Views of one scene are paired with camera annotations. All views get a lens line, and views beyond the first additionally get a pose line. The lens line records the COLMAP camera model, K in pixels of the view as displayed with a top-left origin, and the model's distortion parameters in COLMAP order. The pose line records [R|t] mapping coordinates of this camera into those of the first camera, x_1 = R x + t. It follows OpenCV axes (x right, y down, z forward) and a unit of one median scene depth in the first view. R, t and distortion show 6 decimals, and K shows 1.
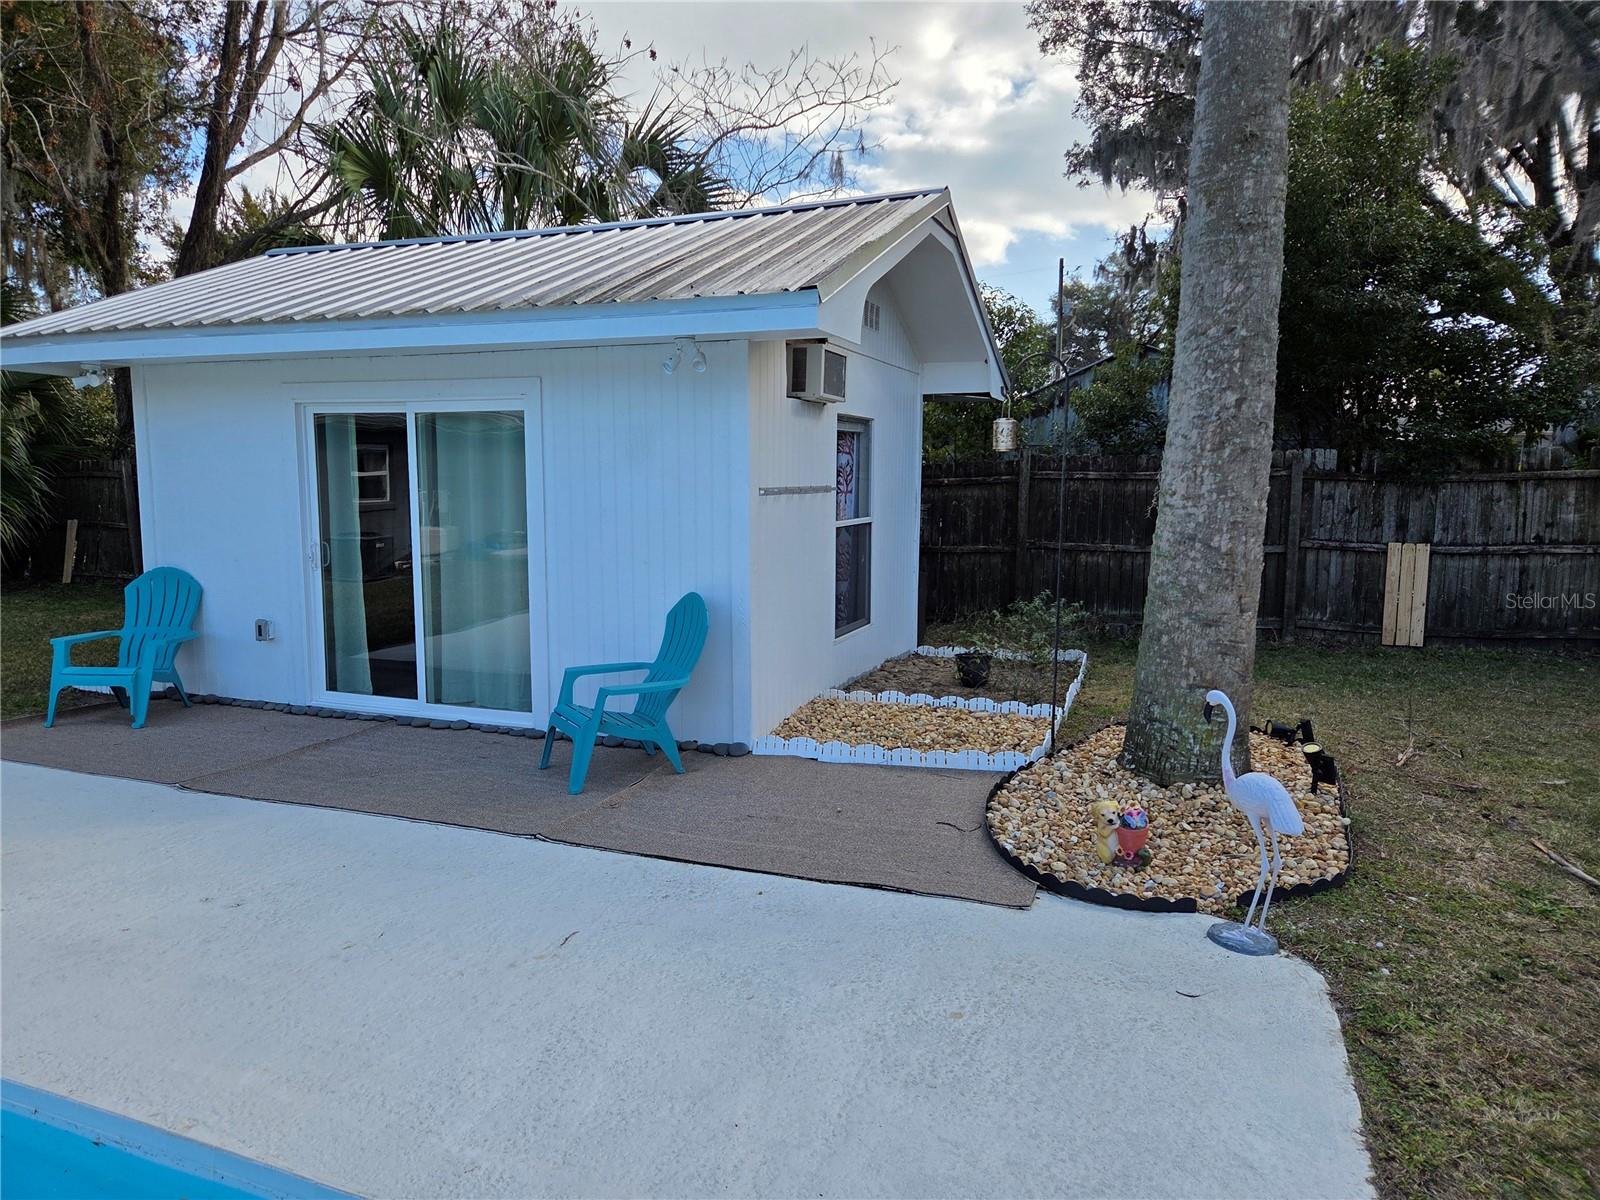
lens RADIAL K [[1045.9, 0, 786.8], [0, 1045.9, 597.2], [0, 0, 1]] dist [0.082365, -0.066012]
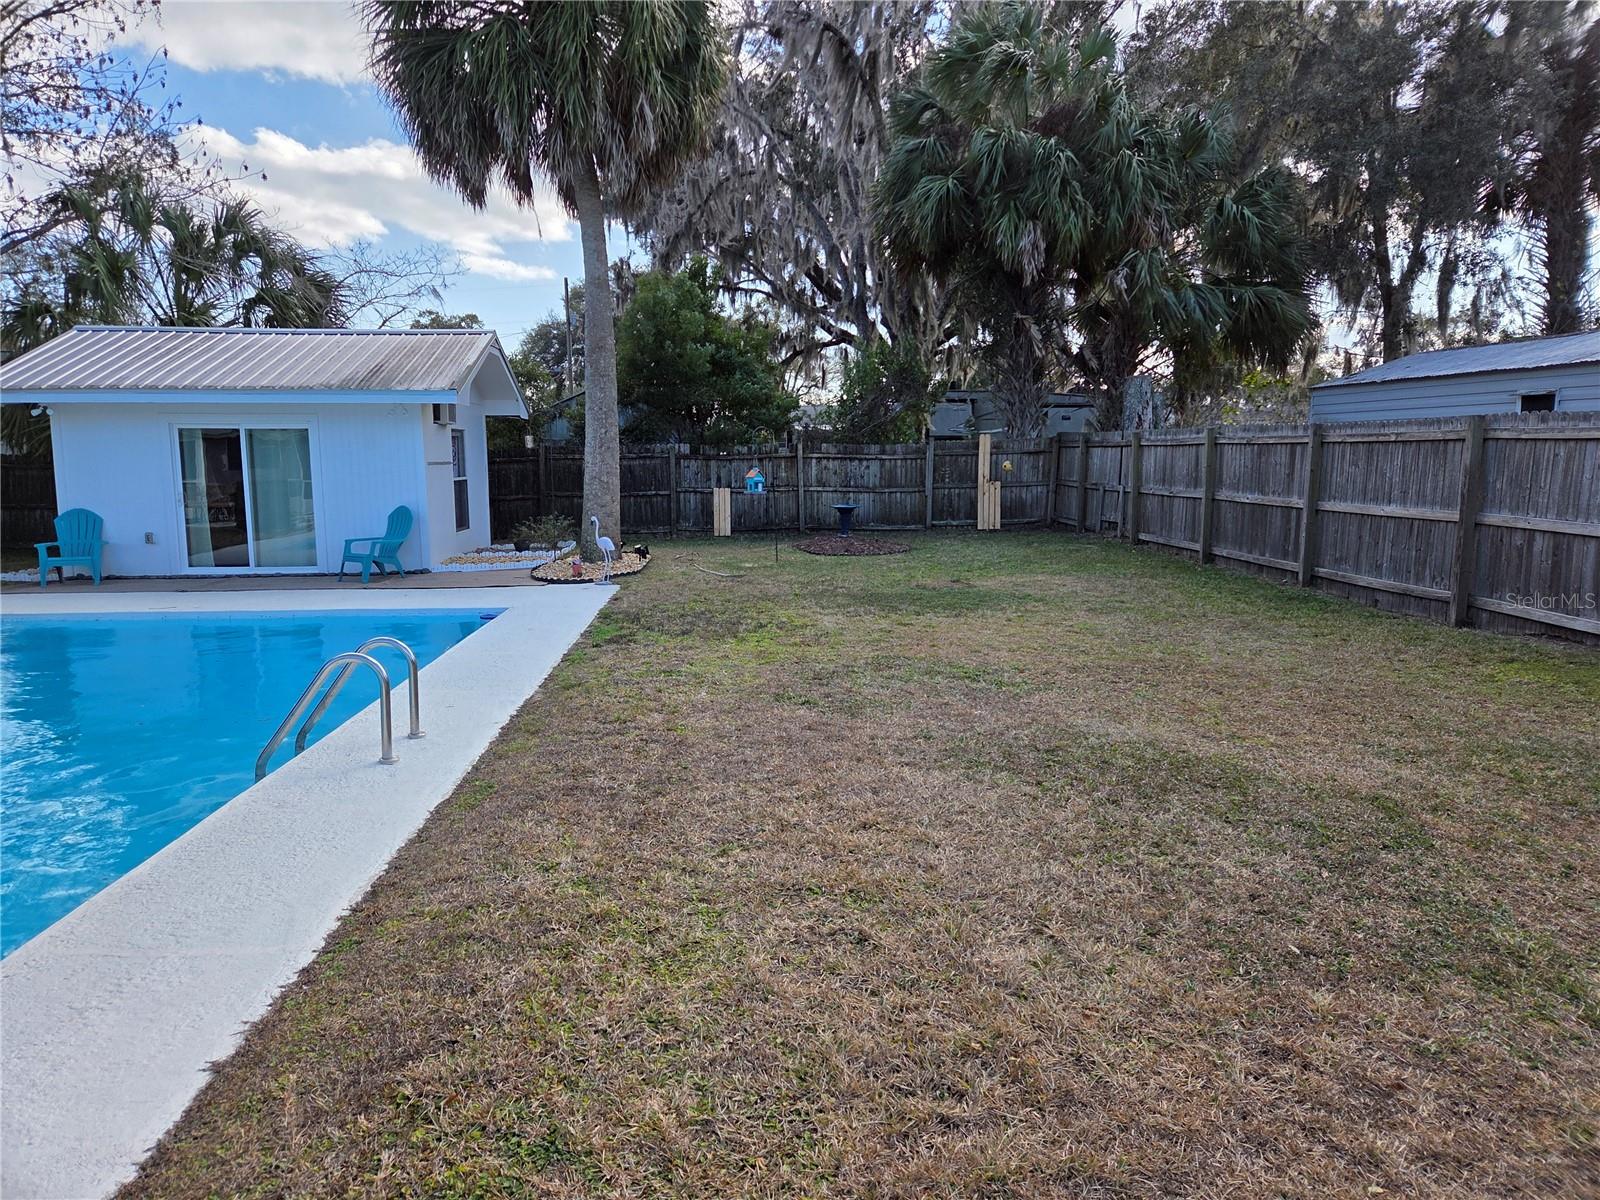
lens RADIAL K [[1057.7, 0, 803.4], [0, 1057.7, 583.9], [0, 0, 1]] dist [0.074907, -0.055444]
pose [[0.900184, -0.062021, 0.431072, -0.209922], [0.060786, 0.998012, 0.016653, 0.121449], [-0.431248, 0.011212, 0.902164, -1.031629]]
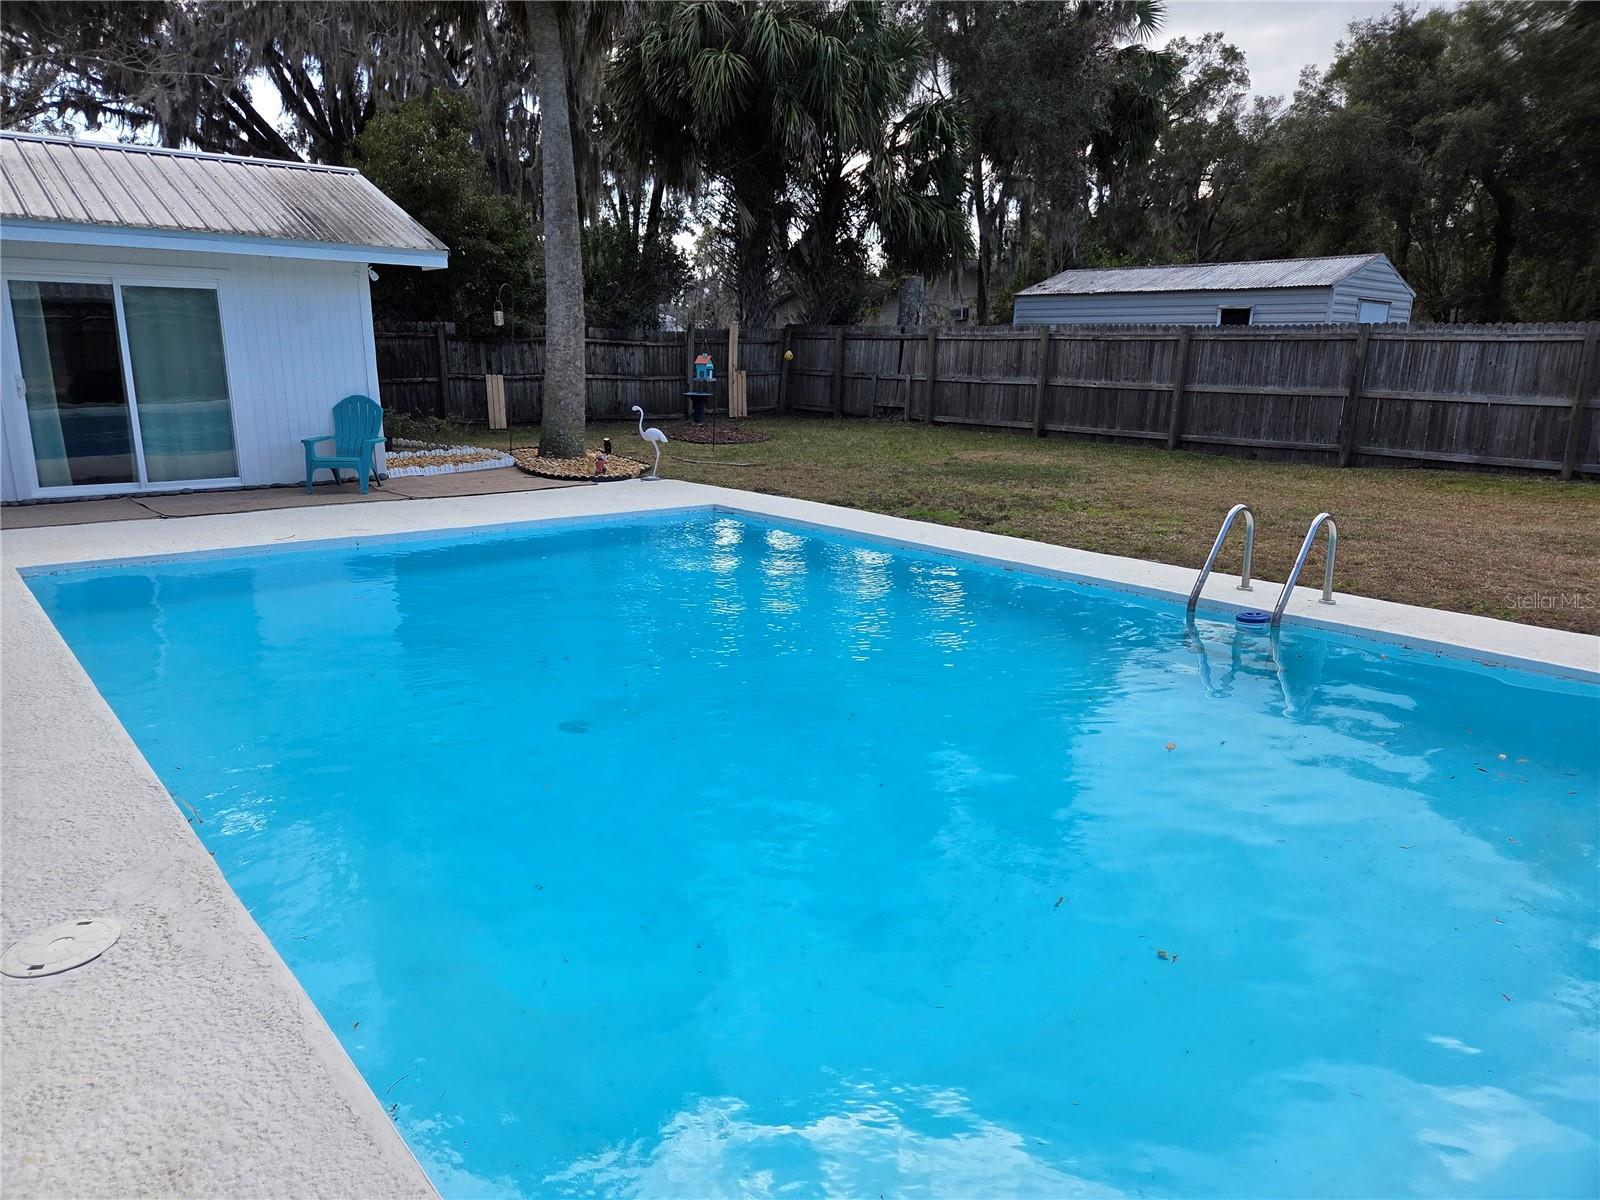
lens RADIAL K [[1075.3, 0, 797.7], [0, 1075.3, 600.6], [0, 0, 1]] dist [0.081798, -0.071719]
pose [[0.458168, -0.199902, 0.866095, -0.969012], [0.092362, 0.979815, 0.177290, 0.054104], [-0.884054, -0.001234, 0.467383, -0.410456]]
